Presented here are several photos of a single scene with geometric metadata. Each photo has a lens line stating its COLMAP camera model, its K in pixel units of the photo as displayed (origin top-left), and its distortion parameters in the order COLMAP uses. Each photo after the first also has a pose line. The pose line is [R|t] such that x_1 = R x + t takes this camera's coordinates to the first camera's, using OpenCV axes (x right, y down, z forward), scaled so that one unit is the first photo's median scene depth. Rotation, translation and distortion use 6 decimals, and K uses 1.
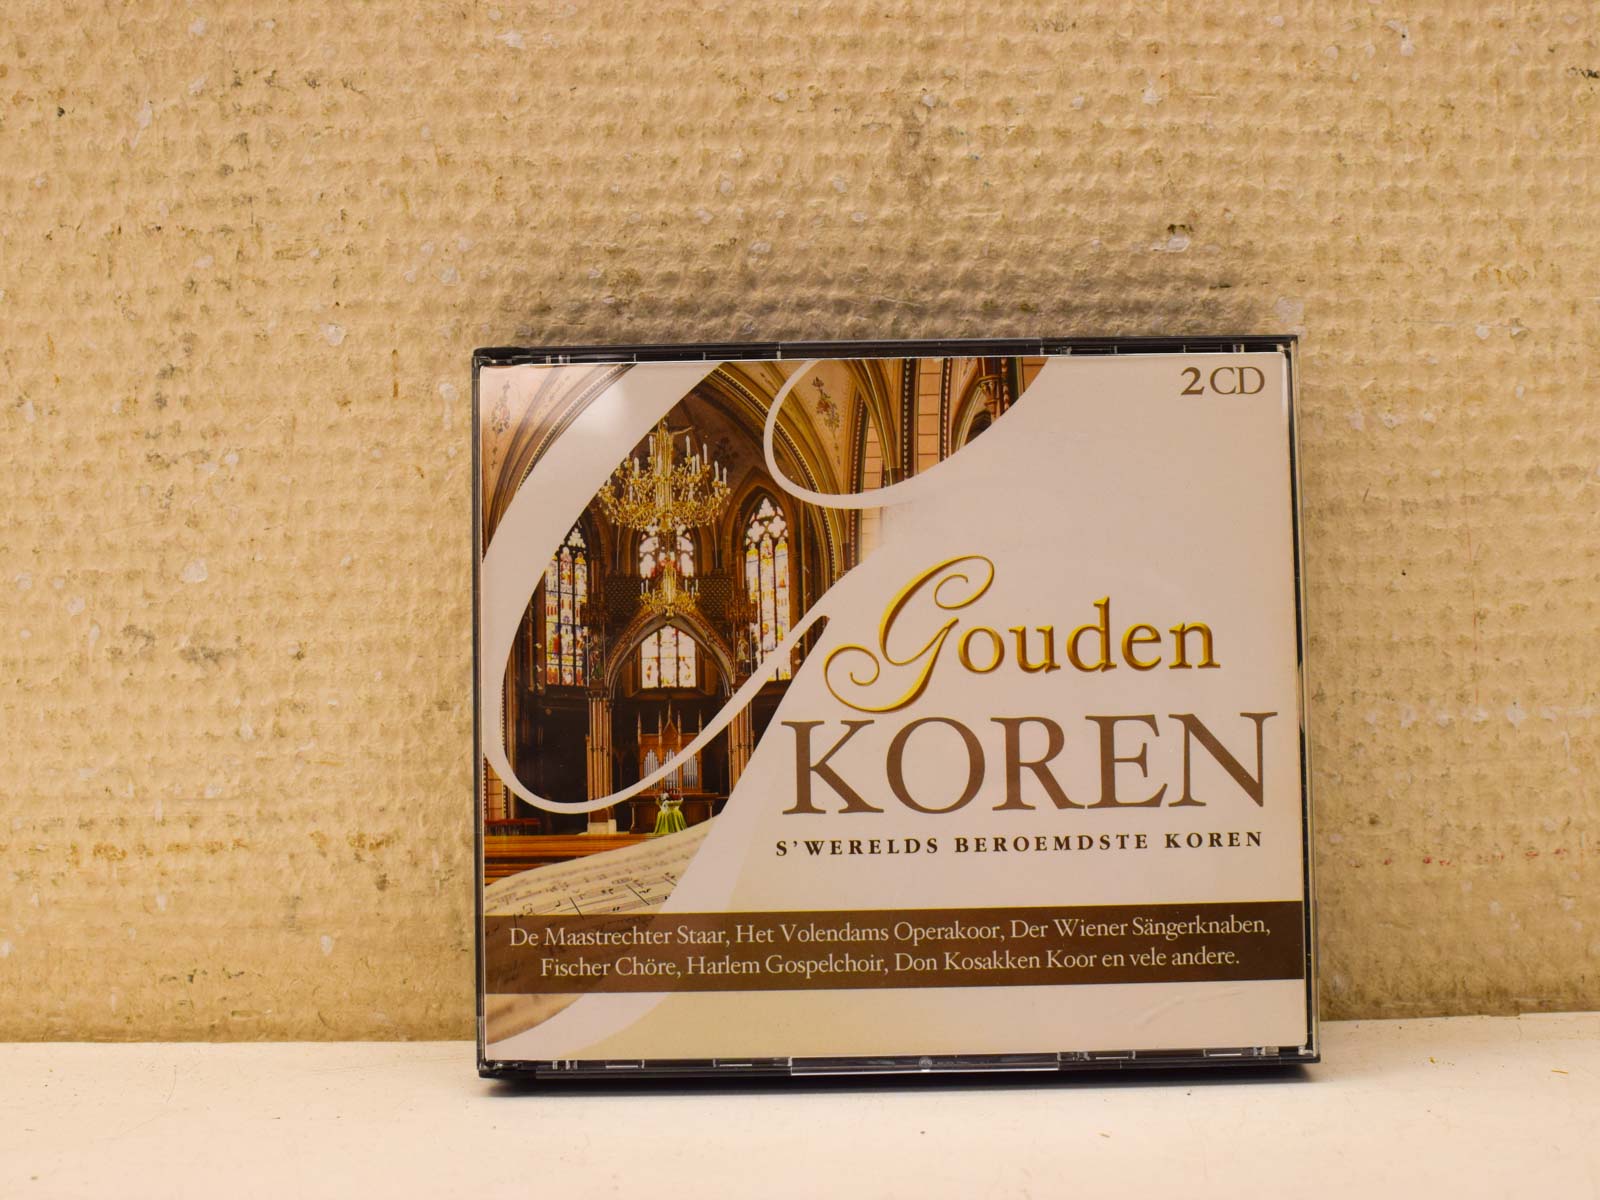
lens RADIAL K [[2388.3, 0, 801.0], [0, 2388.3, 555.0], [0, 0, 1]] dist [-0.115467, 0.000000]
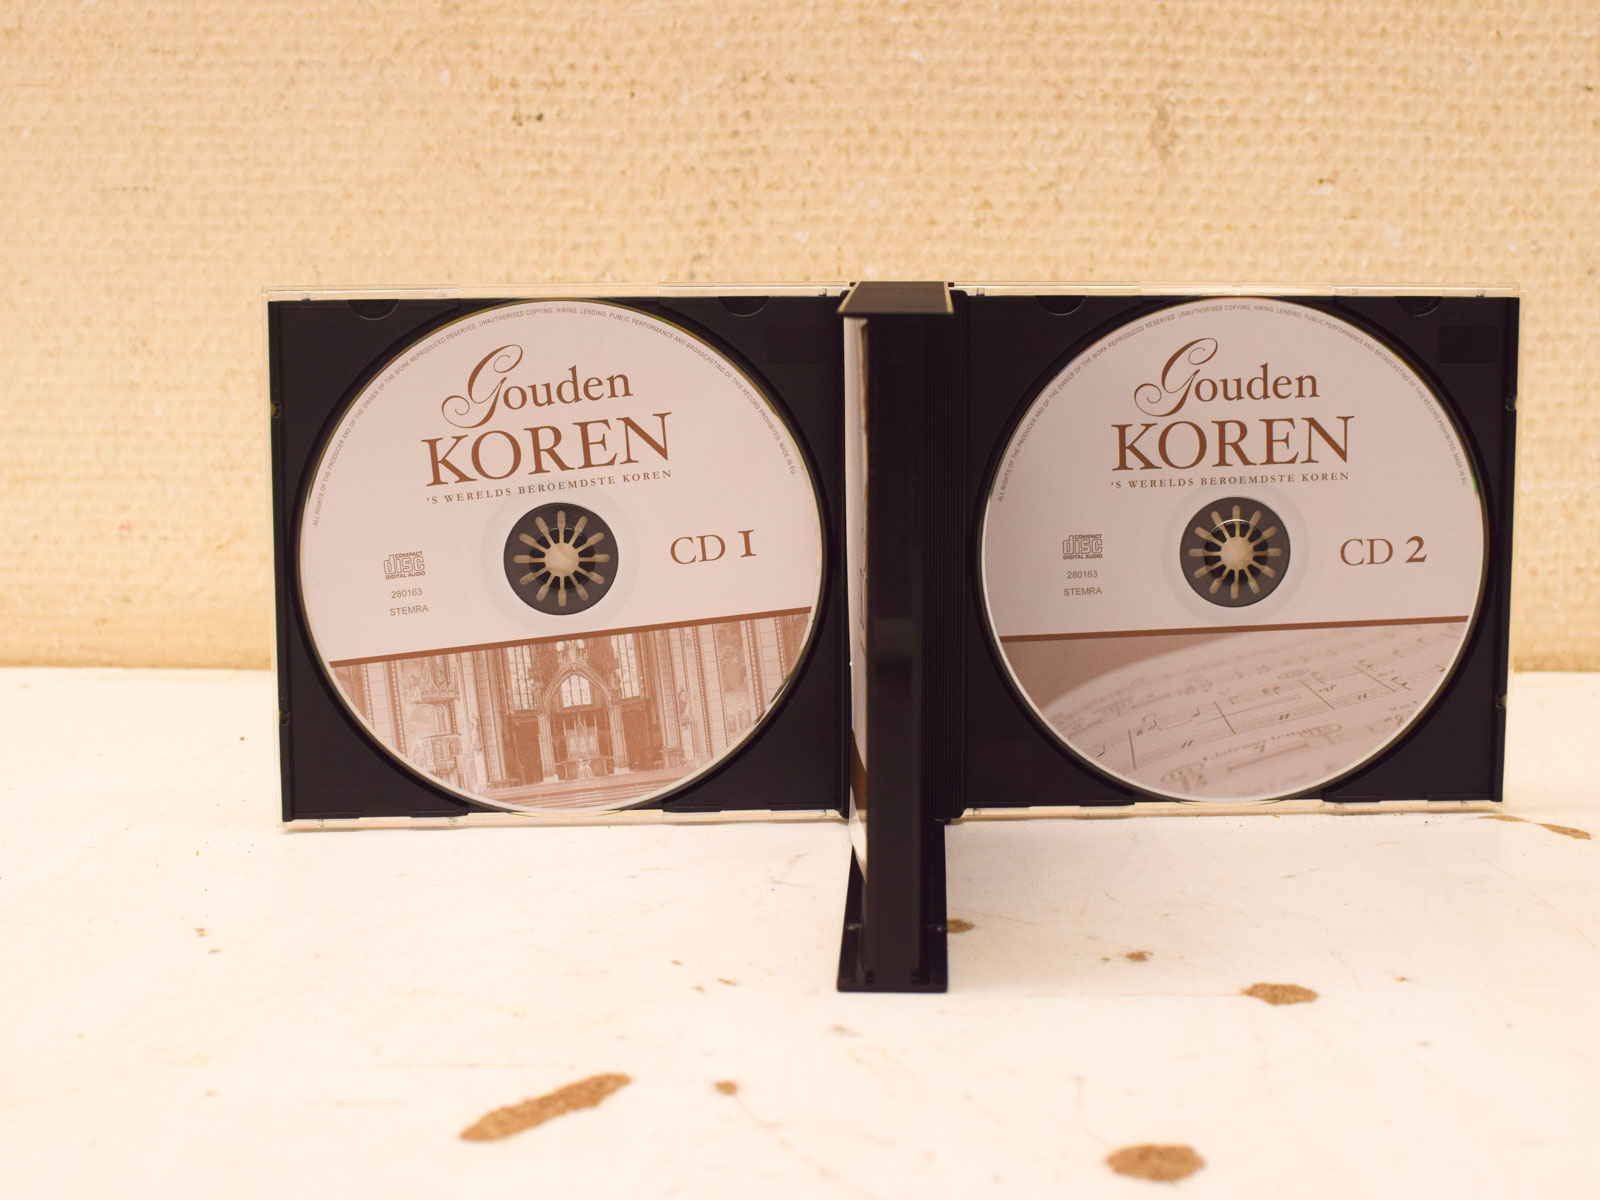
lens RADIAL K [[2388.3, 0, 799.0], [0, 2388.3, 600.0], [0, 0, 1]] dist [-0.115467, 0.000000]
pose [[0.996767, 0.026305, -0.075914, -0.069435], [-0.021840, 0.998015, 0.059071, 0.060643], [0.077317, -0.057222, 0.995363, -0.650767]]
